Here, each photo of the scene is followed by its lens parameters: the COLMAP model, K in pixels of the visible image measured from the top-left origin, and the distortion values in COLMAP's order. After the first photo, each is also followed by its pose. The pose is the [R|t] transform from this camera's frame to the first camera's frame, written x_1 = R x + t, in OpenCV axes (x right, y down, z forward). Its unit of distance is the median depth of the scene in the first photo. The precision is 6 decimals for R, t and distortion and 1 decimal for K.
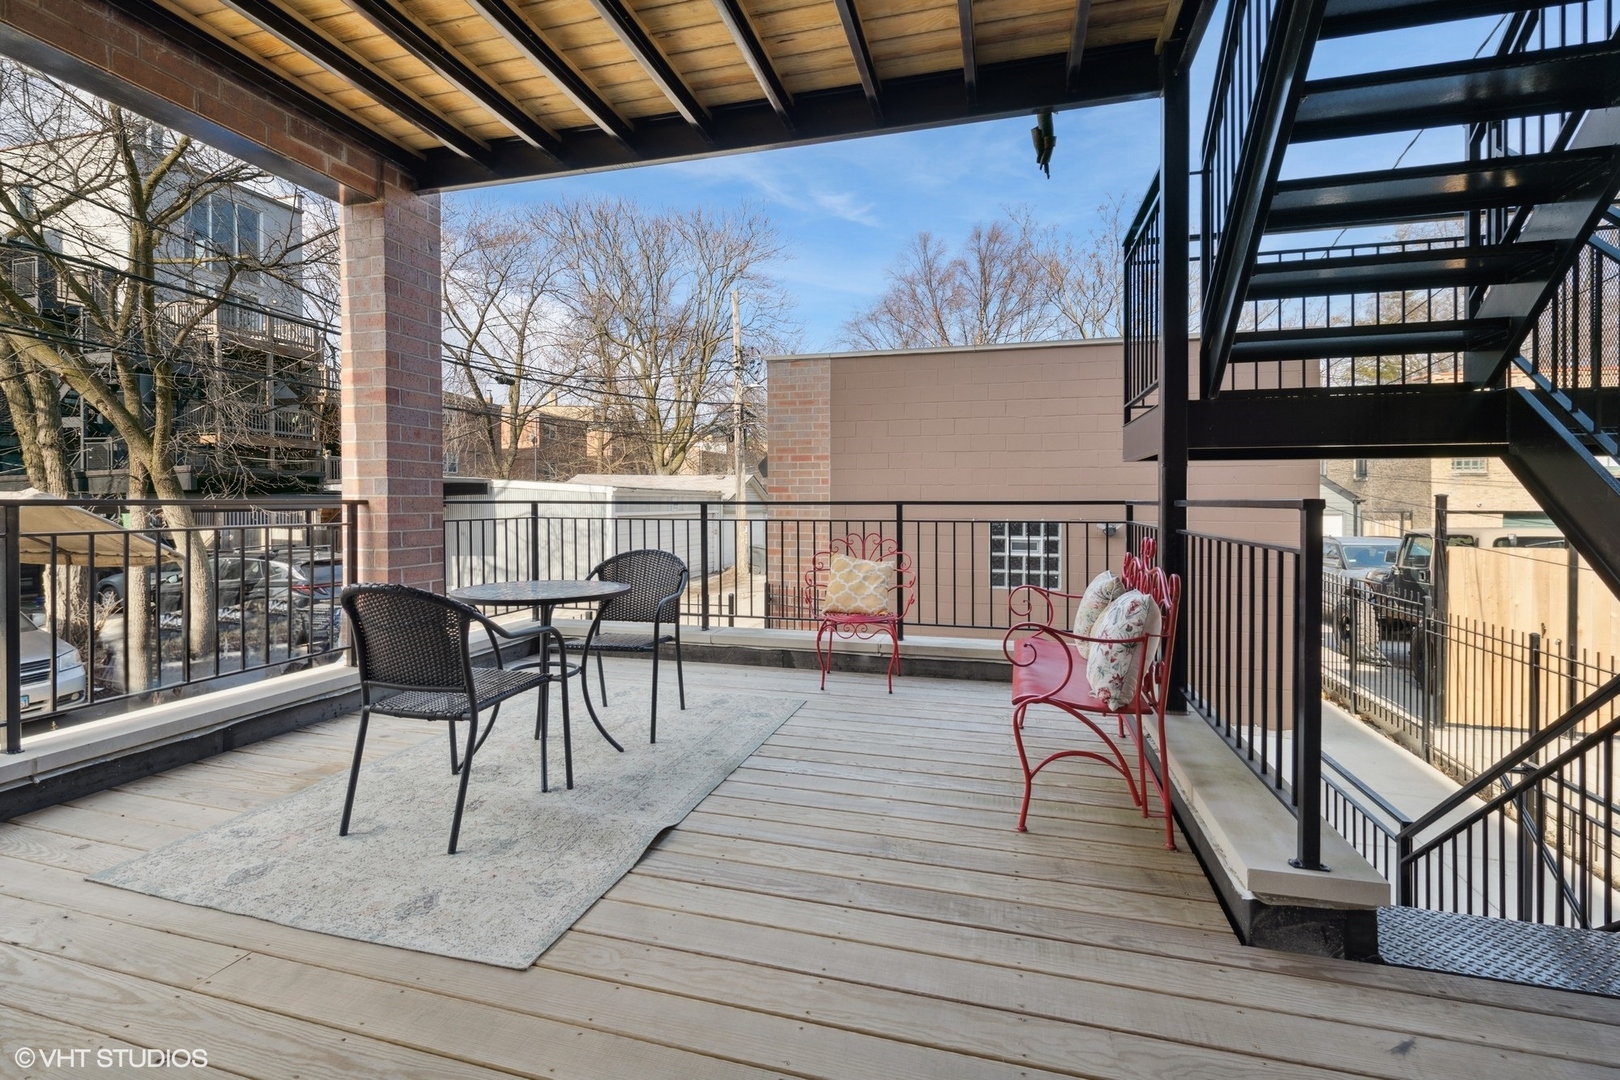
lens RADIAL K [[722.5, 0, 807.2], [0, 722.5, 510.3], [0, 0, 1]] dist [0.000784, 0.000049]
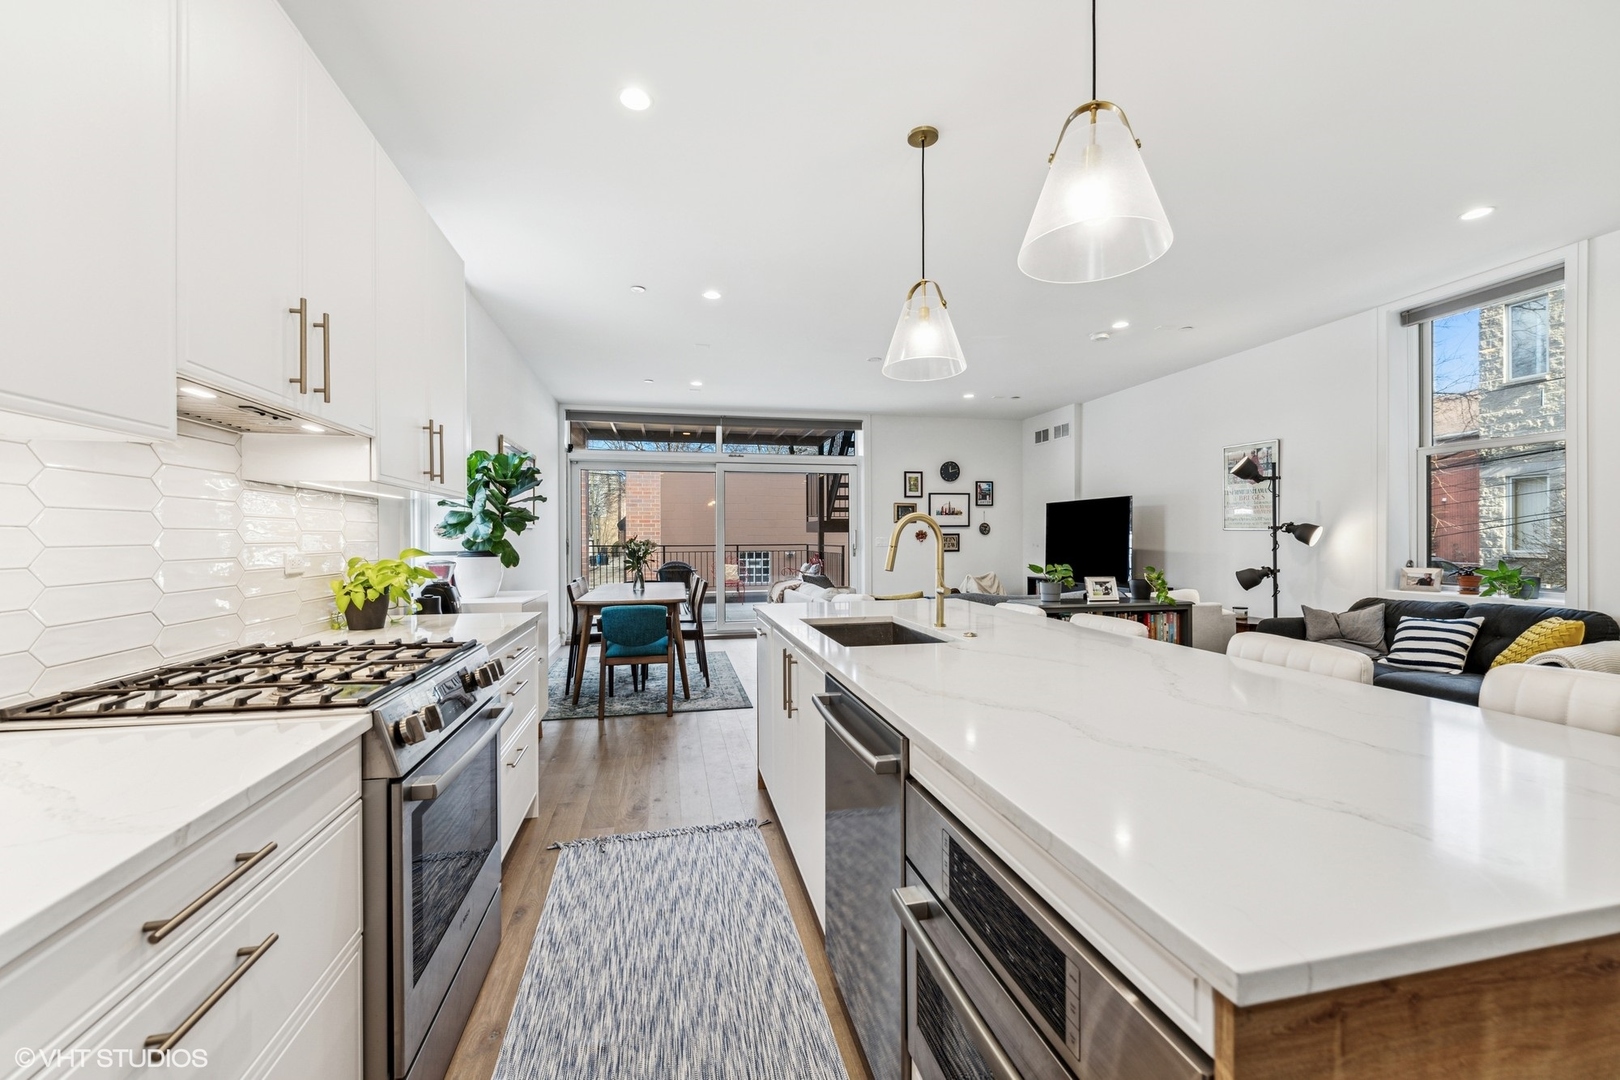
lens RADIAL K [[657.2, 0, 810.0], [0, 657.2, 540.0], [0, 0, 1]] dist [0.000006, 0.000008]
pose [[0.882358, -0.003925, 0.470562, -0.504325], [0.009455, 0.999911, -0.009388, -0.001241], [-0.470483, 0.012733, 0.882317, -0.871558]]
